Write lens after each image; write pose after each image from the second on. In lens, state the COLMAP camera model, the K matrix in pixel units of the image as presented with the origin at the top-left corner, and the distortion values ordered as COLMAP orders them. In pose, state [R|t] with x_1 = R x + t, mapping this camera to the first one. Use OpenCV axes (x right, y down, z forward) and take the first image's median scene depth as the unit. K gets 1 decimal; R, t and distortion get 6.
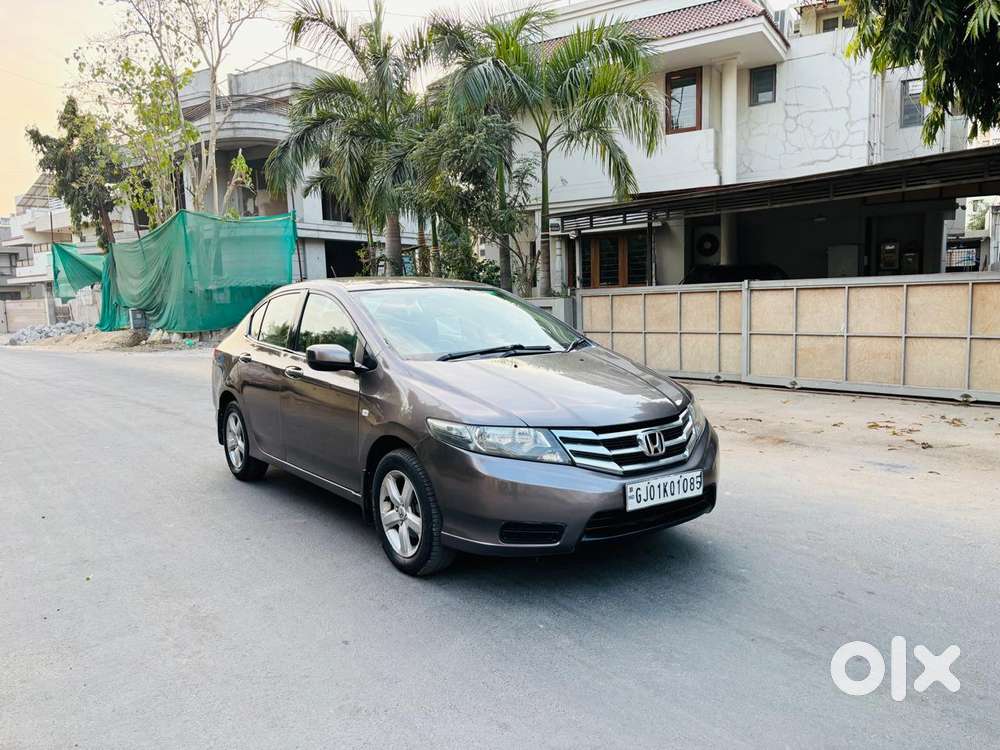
lens RADIAL K [[738.2, 0, 500.3], [0, 738.2, 382.1], [0, 0, 1]] dist [0.051229, -0.043024]
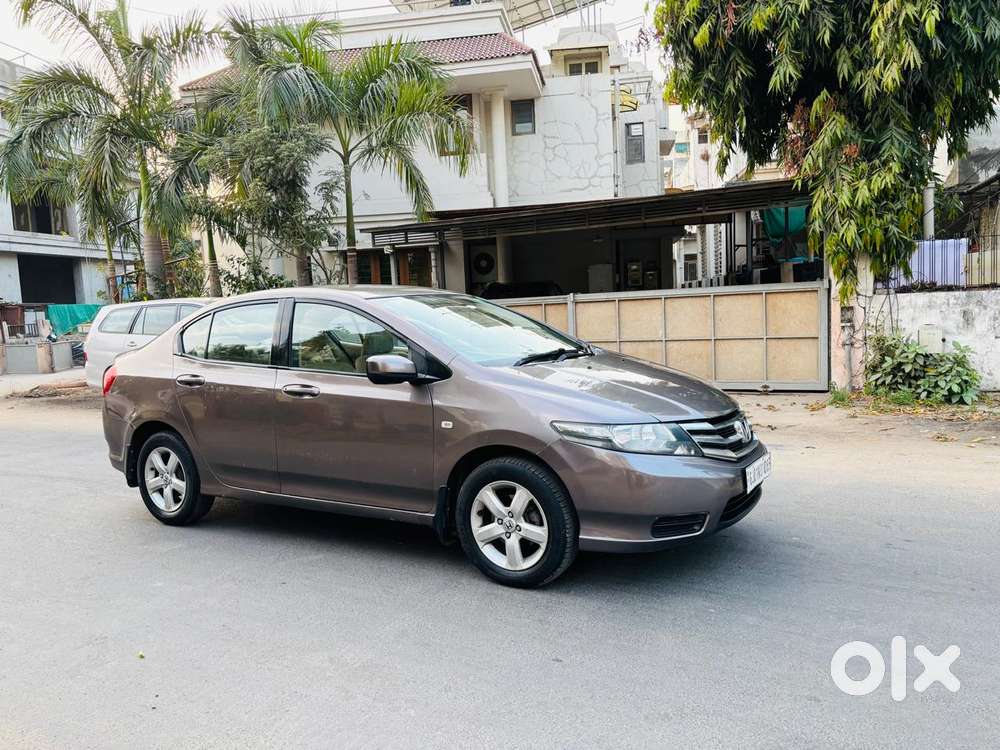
lens RADIAL K [[738.2, 0, 500.3], [0, 738.2, 382.1], [0, 0, 1]] dist [0.051229, -0.043024]
pose [[0.927910, -0.052193, 0.369132, -0.128706], [0.061894, 0.997978, -0.014478, 0.001235], [-0.367629, 0.036281, 0.929264, 0.028078]]
